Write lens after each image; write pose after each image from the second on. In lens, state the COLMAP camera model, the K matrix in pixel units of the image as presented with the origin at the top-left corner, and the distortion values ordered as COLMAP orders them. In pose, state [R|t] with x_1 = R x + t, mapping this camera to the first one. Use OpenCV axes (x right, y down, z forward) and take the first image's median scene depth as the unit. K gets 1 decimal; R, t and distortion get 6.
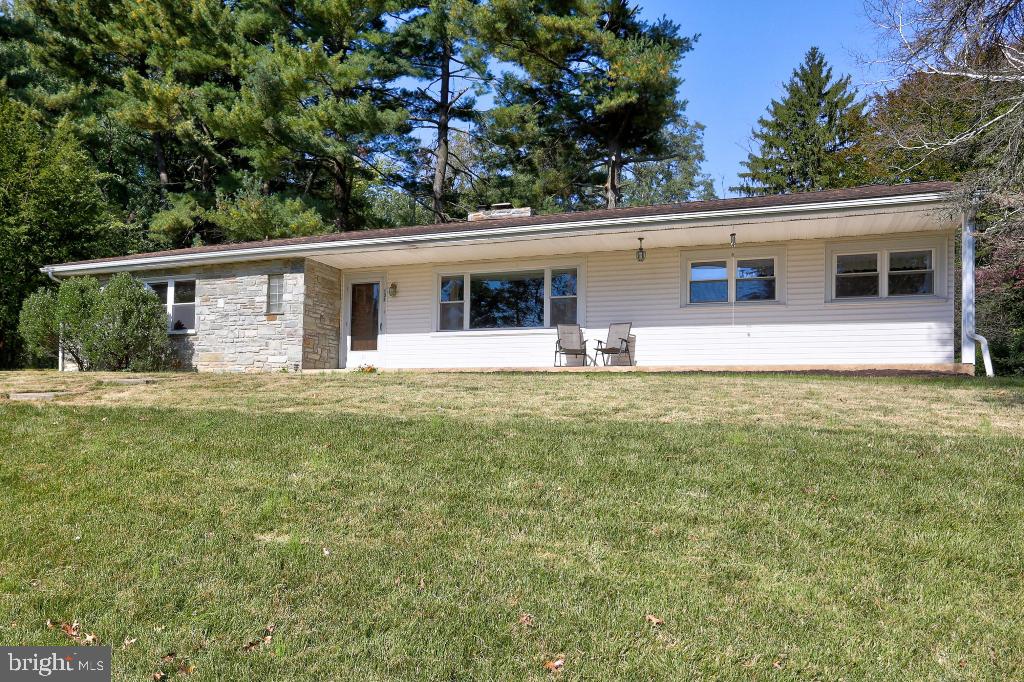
lens RADIAL K [[792.0, 0, 406.0], [0, 792.0, 417.8], [0, 0, 1]] dist [-0.029938, 0.002795]
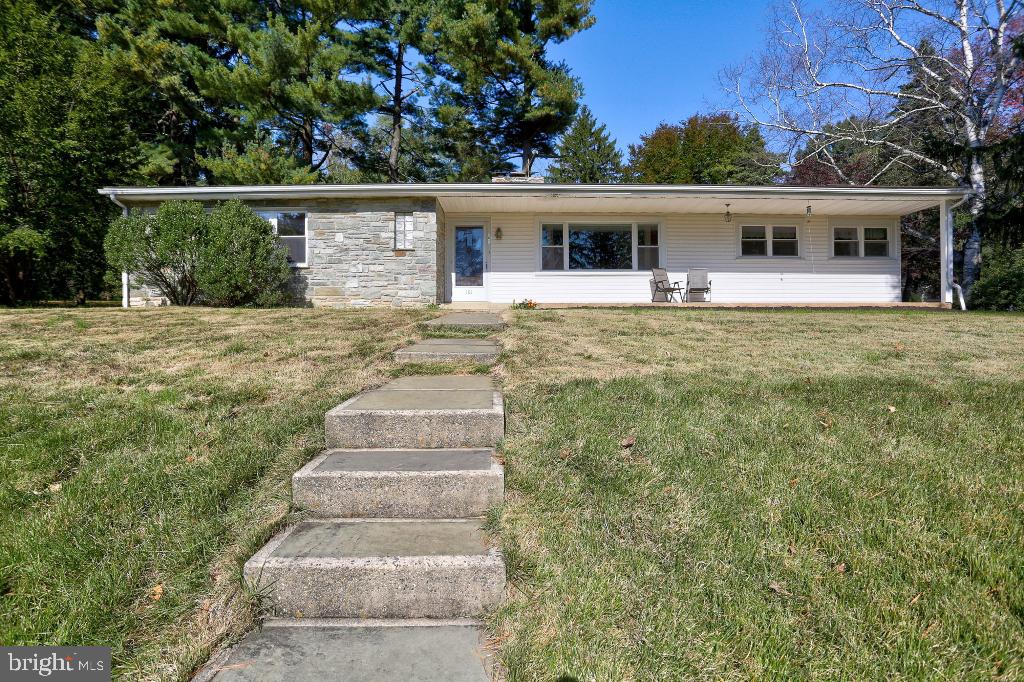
lens RADIAL K [[508.4, 0, 490.2], [0, 508.4, 338.7], [0, 0, 1]] dist [-0.070098, 0.037393]
pose [[0.906133, -0.029475, 0.421965, -0.341579], [0.021770, 0.999497, 0.023068, -0.027858], [-0.422433, -0.011716, 0.906319, 0.346046]]
